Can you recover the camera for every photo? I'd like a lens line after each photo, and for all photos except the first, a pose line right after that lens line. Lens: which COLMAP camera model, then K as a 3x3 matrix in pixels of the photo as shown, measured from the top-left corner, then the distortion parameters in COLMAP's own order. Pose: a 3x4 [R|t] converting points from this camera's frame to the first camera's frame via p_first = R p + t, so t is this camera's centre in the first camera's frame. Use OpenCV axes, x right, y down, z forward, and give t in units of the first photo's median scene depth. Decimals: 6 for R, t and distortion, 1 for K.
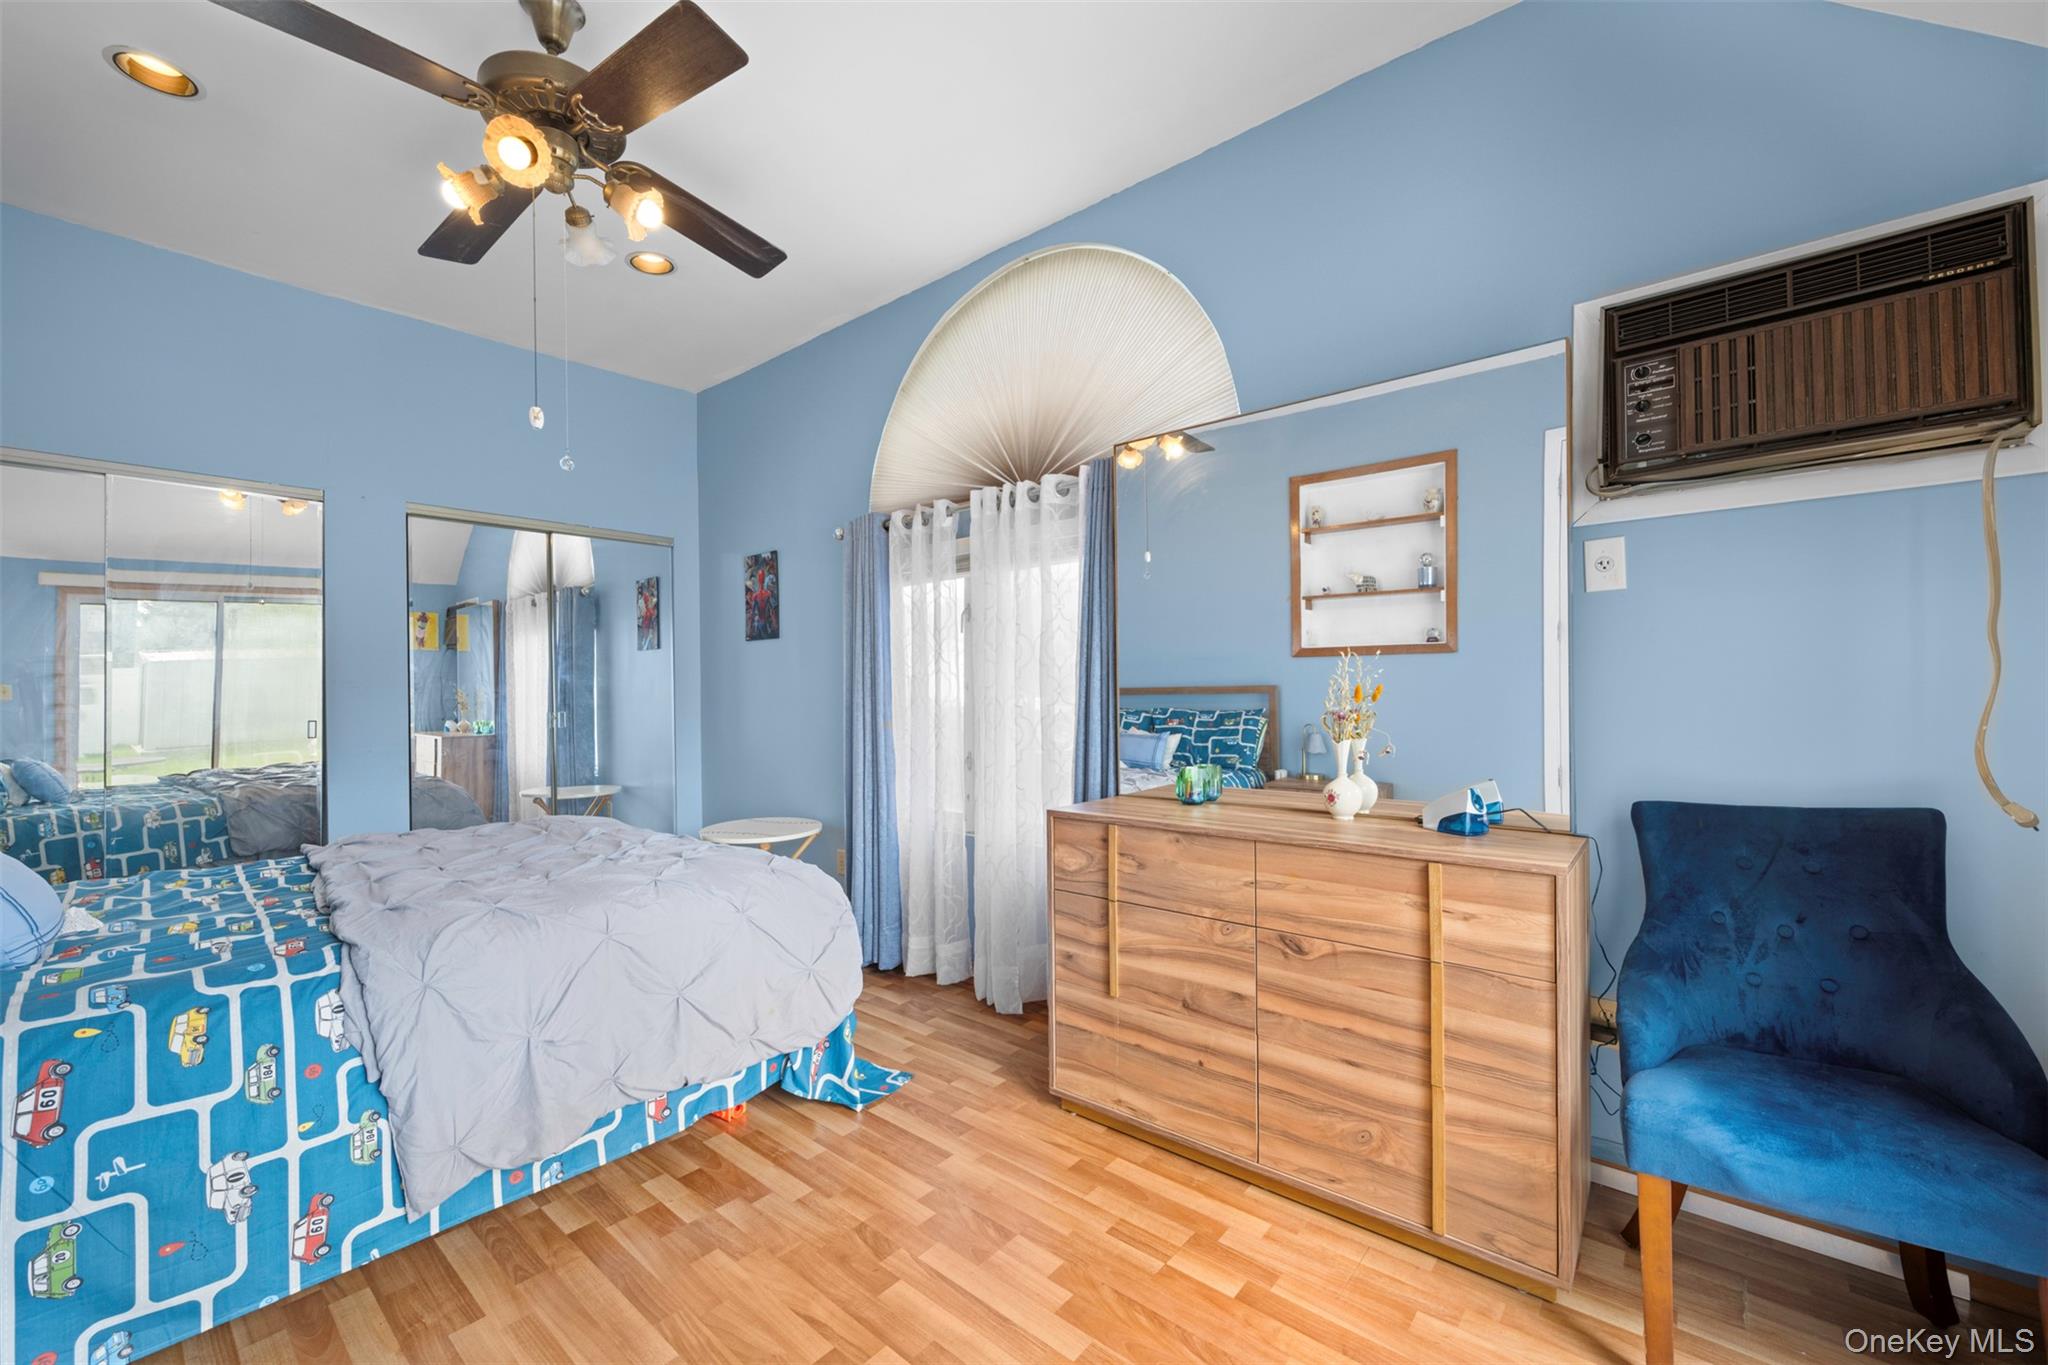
lens RADIAL K [[858.8, 0, 1032.6], [0, 858.8, 682.5], [0, 0, 1]] dist [0.000938, 0.000307]
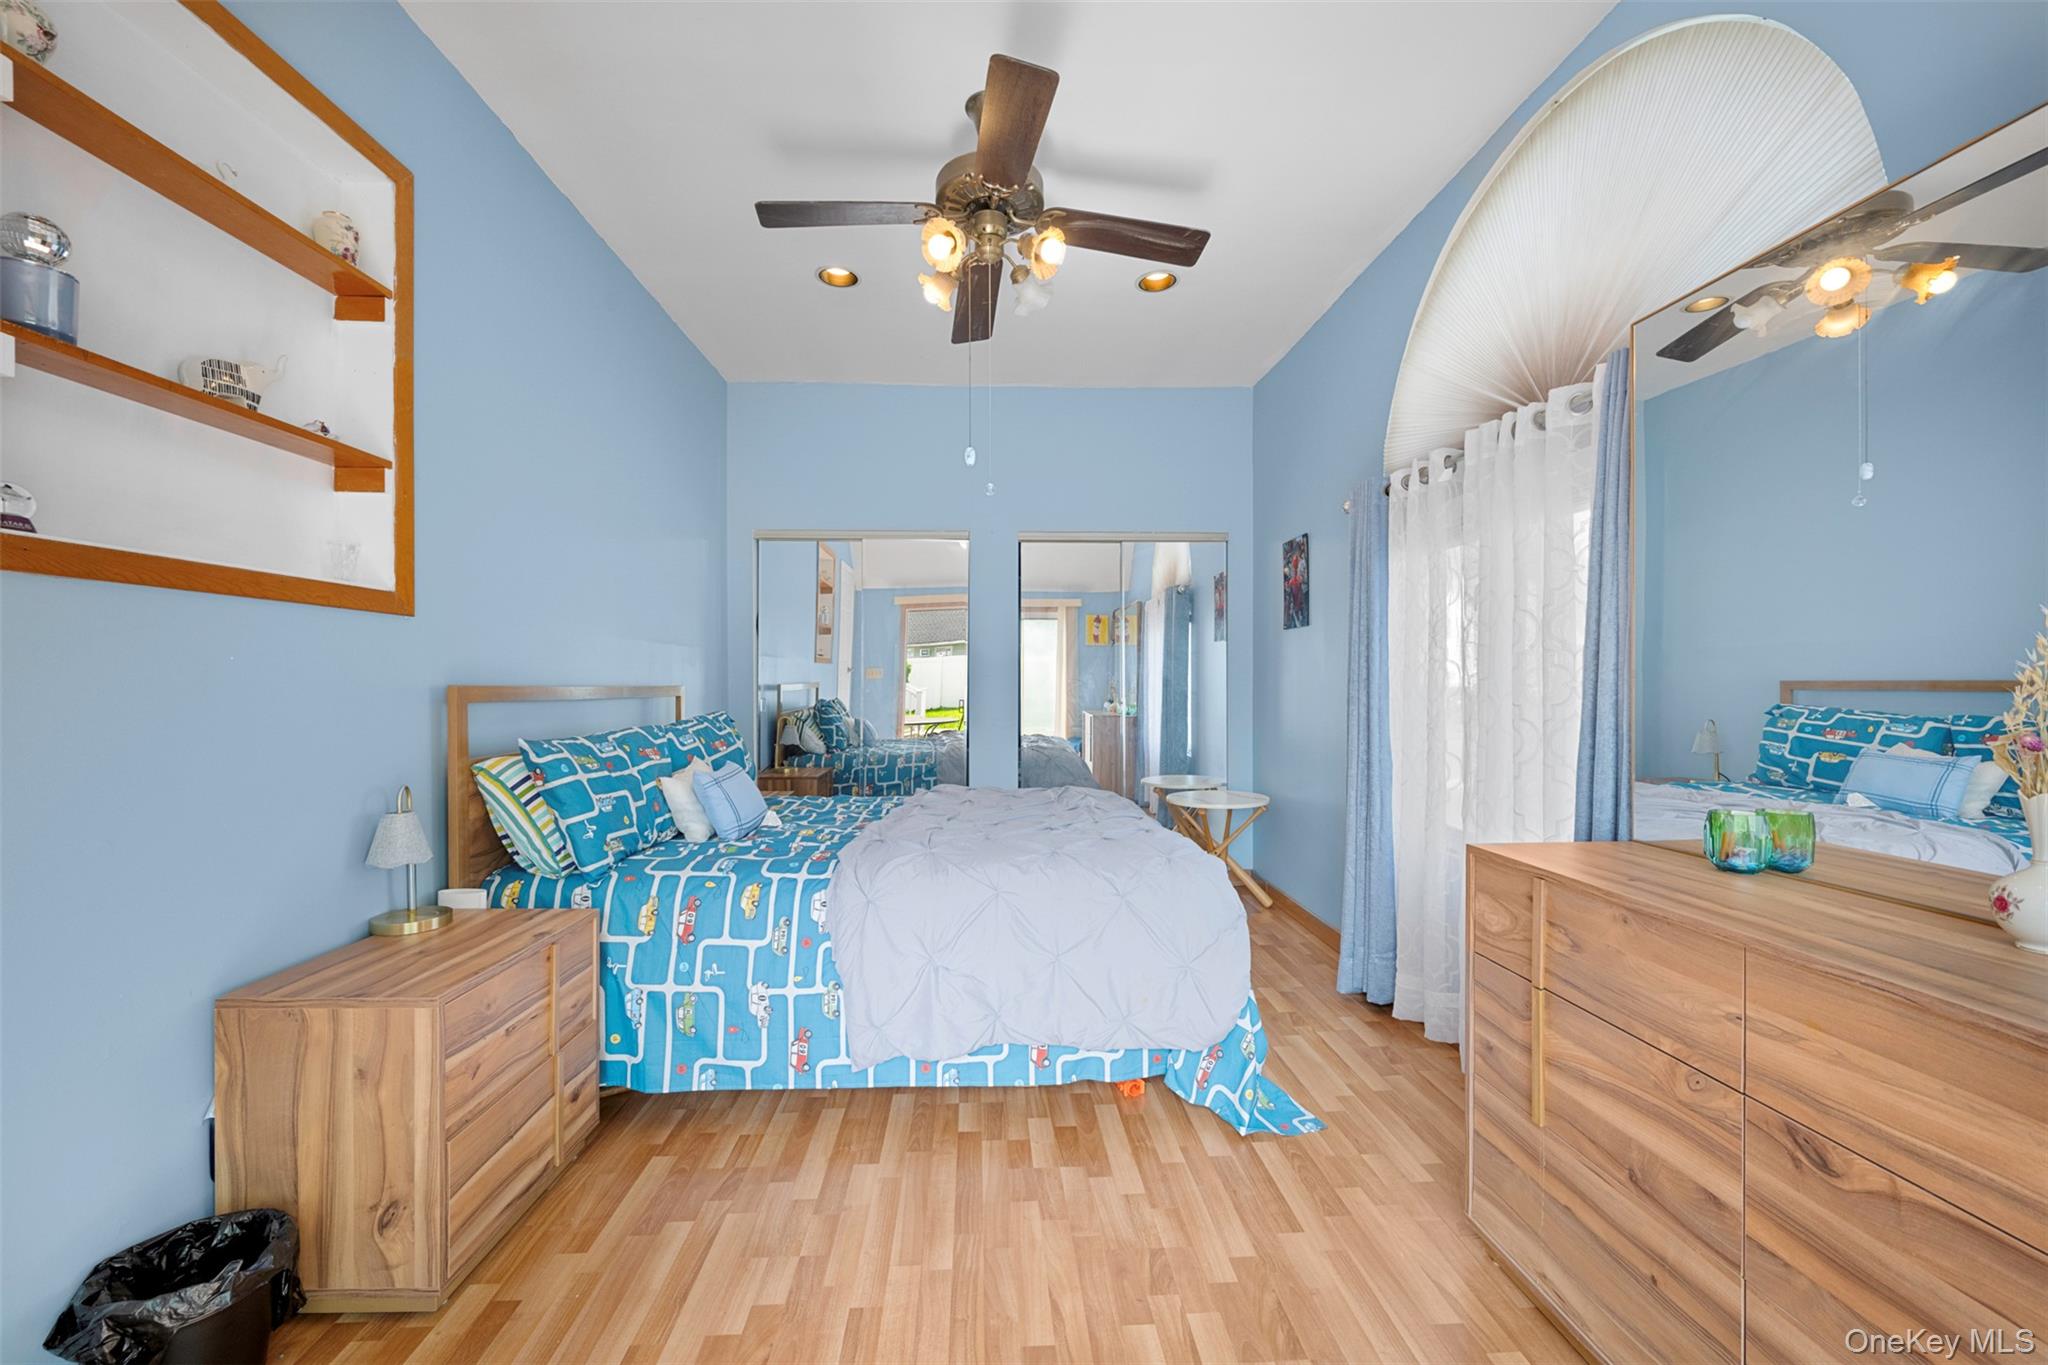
lens RADIAL K [[845.2, 0, 981.5], [0, 845.2, 677.0], [0, 0, 1]] dist [0.000450, 0.000197]
pose [[0.661573, 0.005410, -0.749861, 0.323019], [0.000660, 0.999969, 0.007796, -0.004533], [0.749880, -0.005653, 0.661549, 0.215081]]
